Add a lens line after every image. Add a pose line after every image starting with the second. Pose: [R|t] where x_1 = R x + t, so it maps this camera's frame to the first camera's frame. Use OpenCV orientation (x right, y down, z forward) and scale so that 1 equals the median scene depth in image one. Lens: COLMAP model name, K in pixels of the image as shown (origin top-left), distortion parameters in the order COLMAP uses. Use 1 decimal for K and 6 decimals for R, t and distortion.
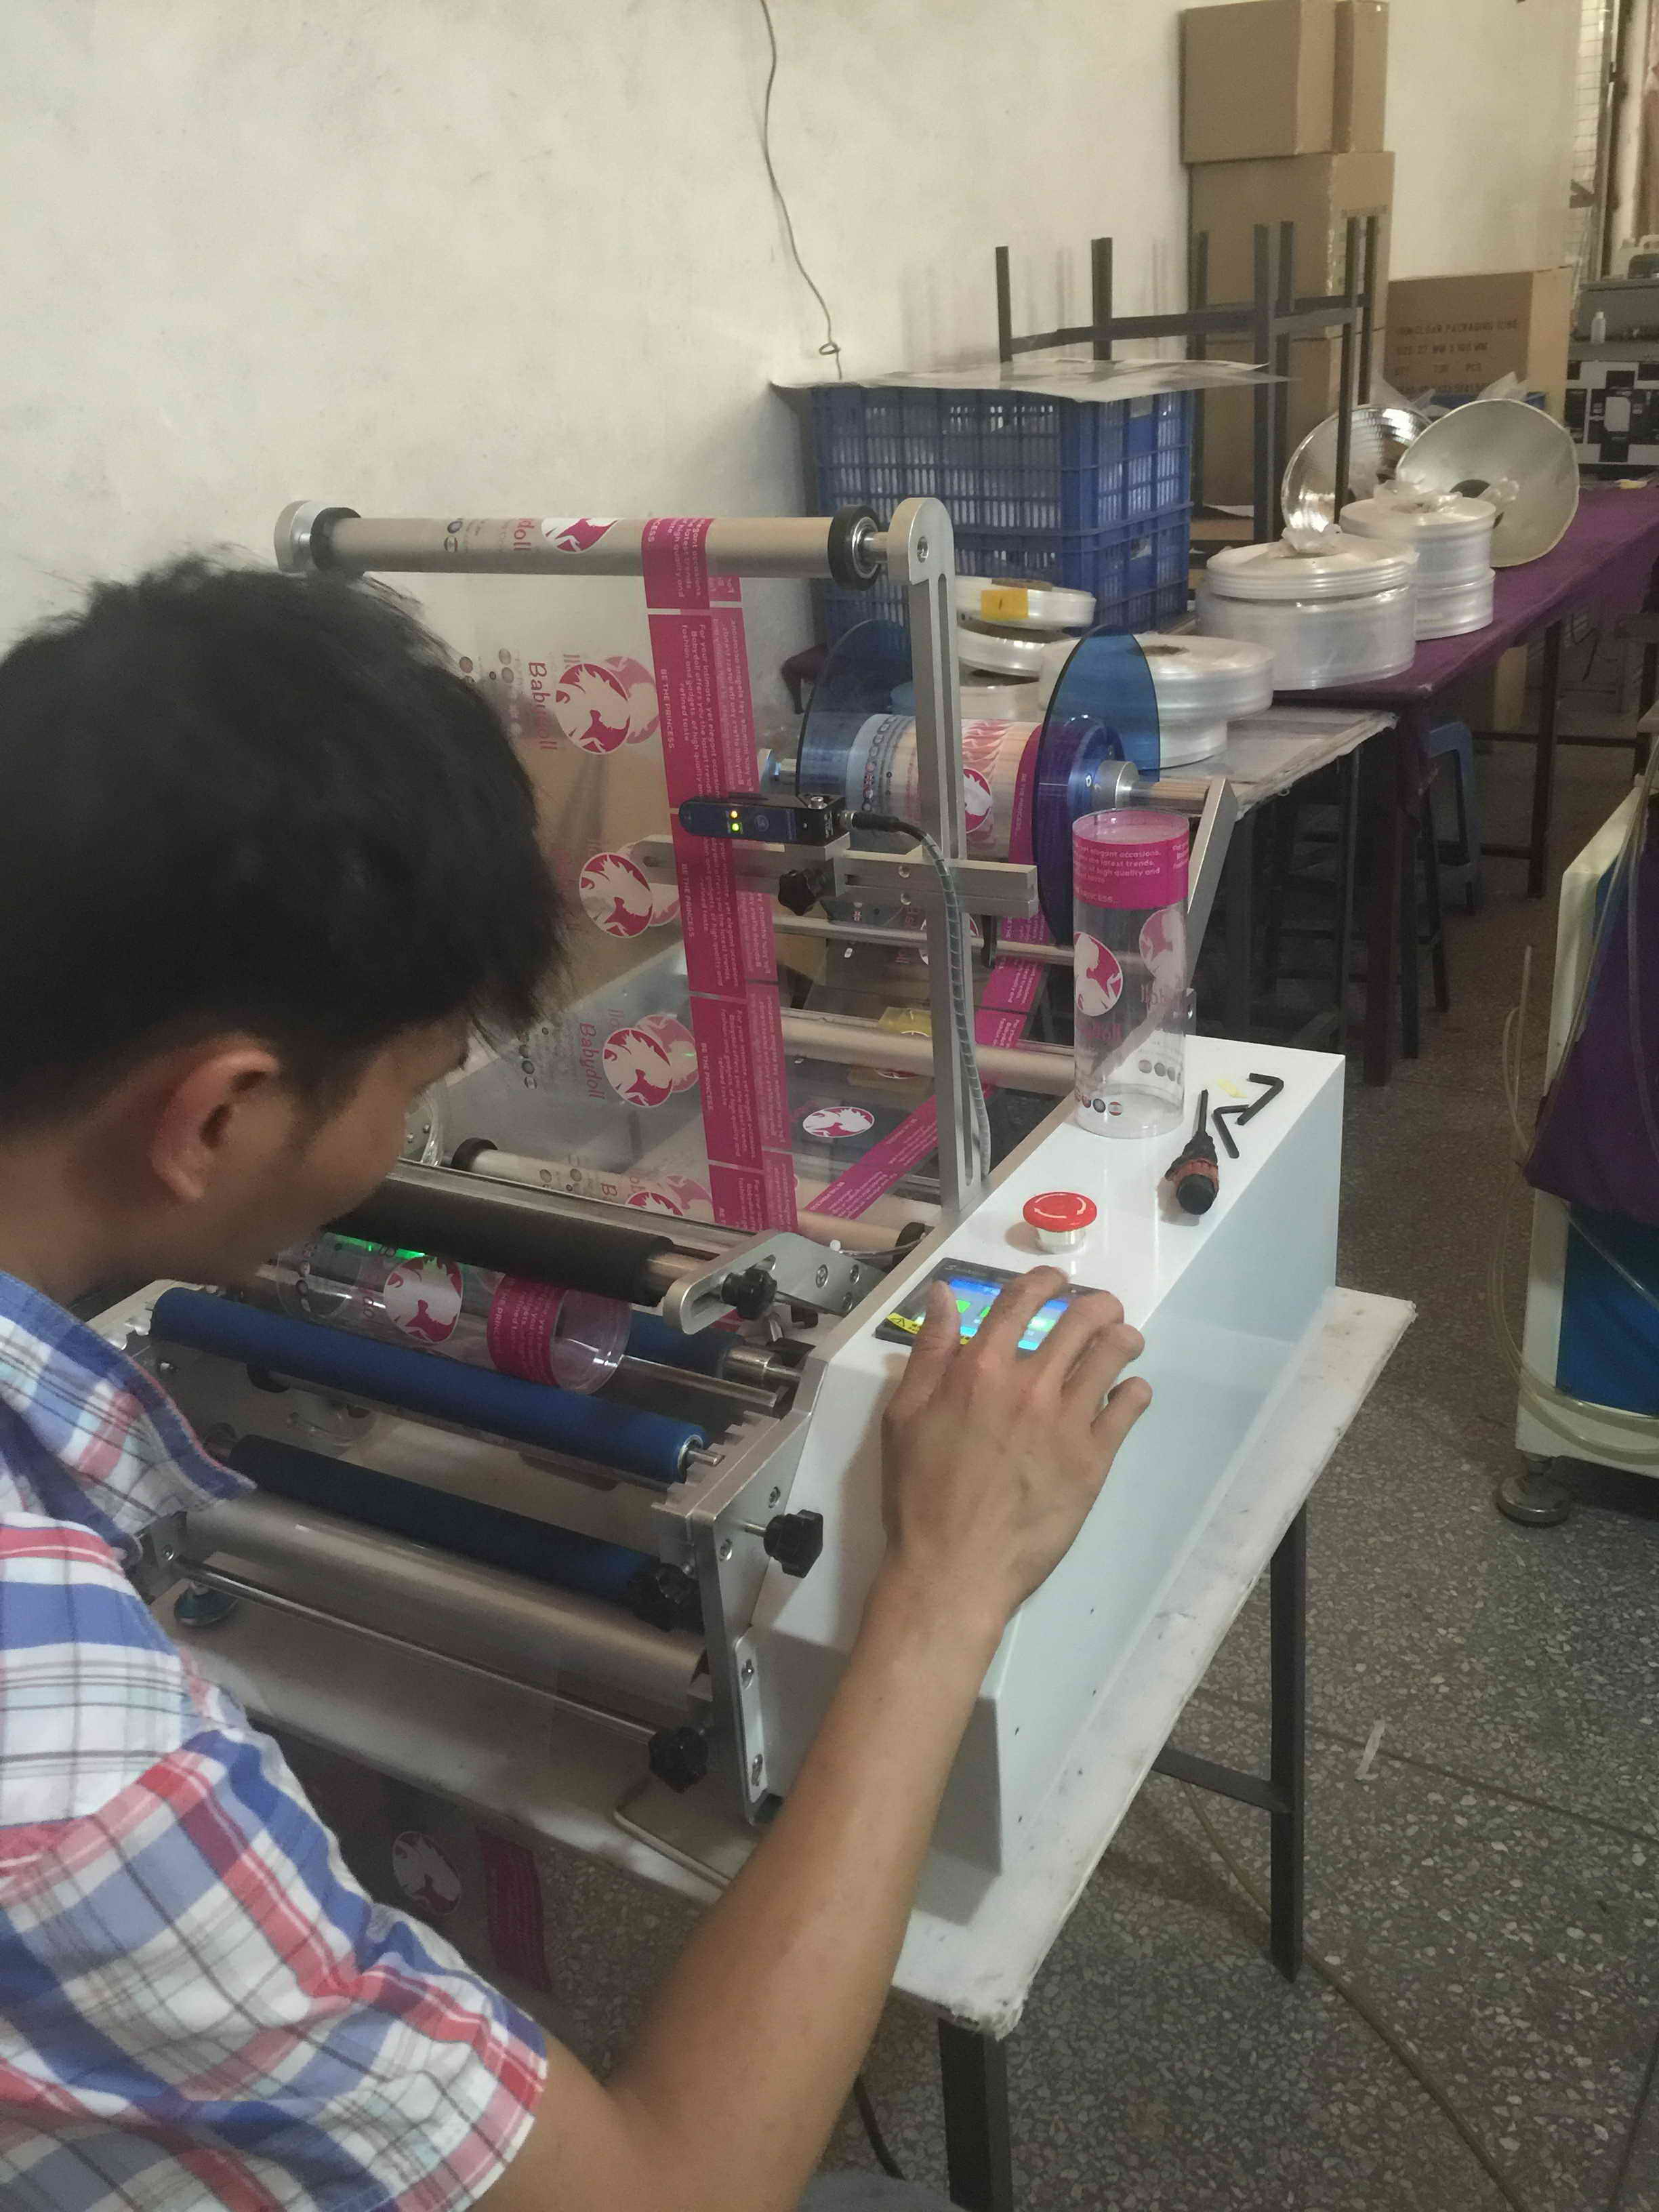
lens RADIAL K [[1903.3, 0, 841.3], [0, 1903.3, 1096.9], [0, 0, 1]] dist [0.059957, 0.000686]
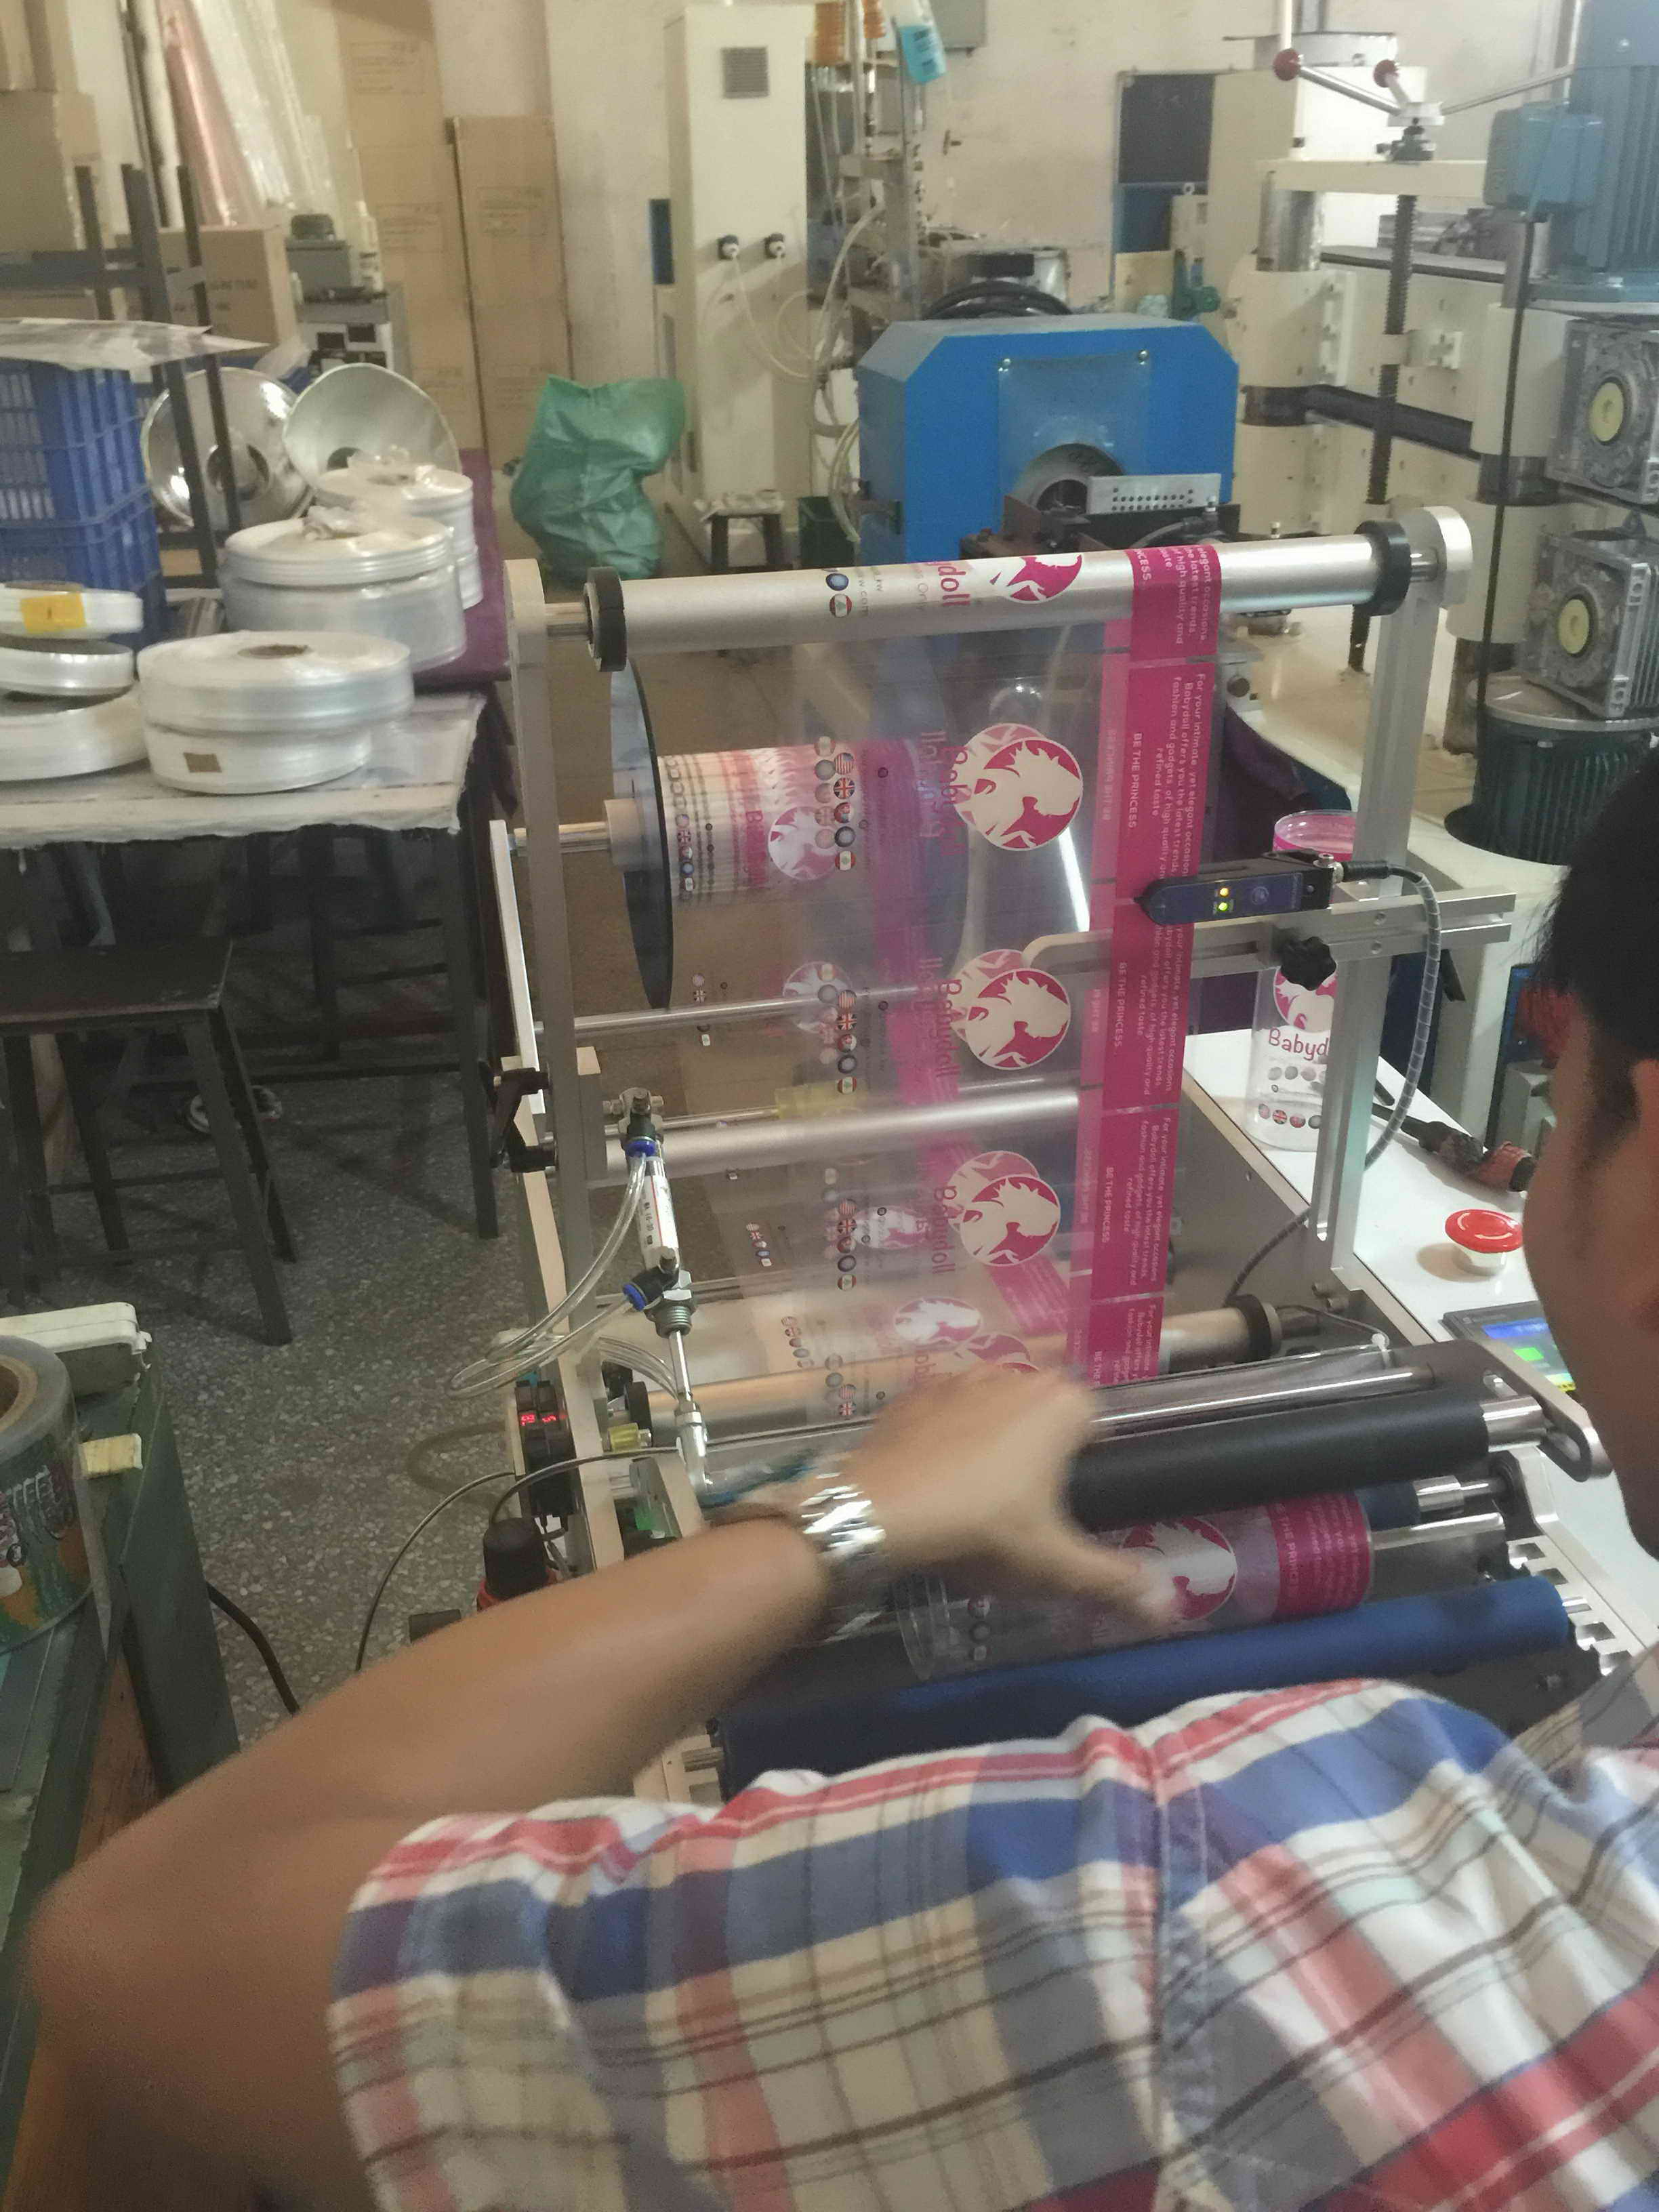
lens RADIAL K [[1903.3, 0, 834.7], [0, 1903.3, 1111.5], [0, 0, 1]] dist [0.059957, 0.000686]
pose [[0.734932, -0.248125, 0.631117, -0.262359], [0.231217, 0.966577, 0.110761, -0.066221], [-0.637506, 0.064523, 0.767739, 0.163555]]
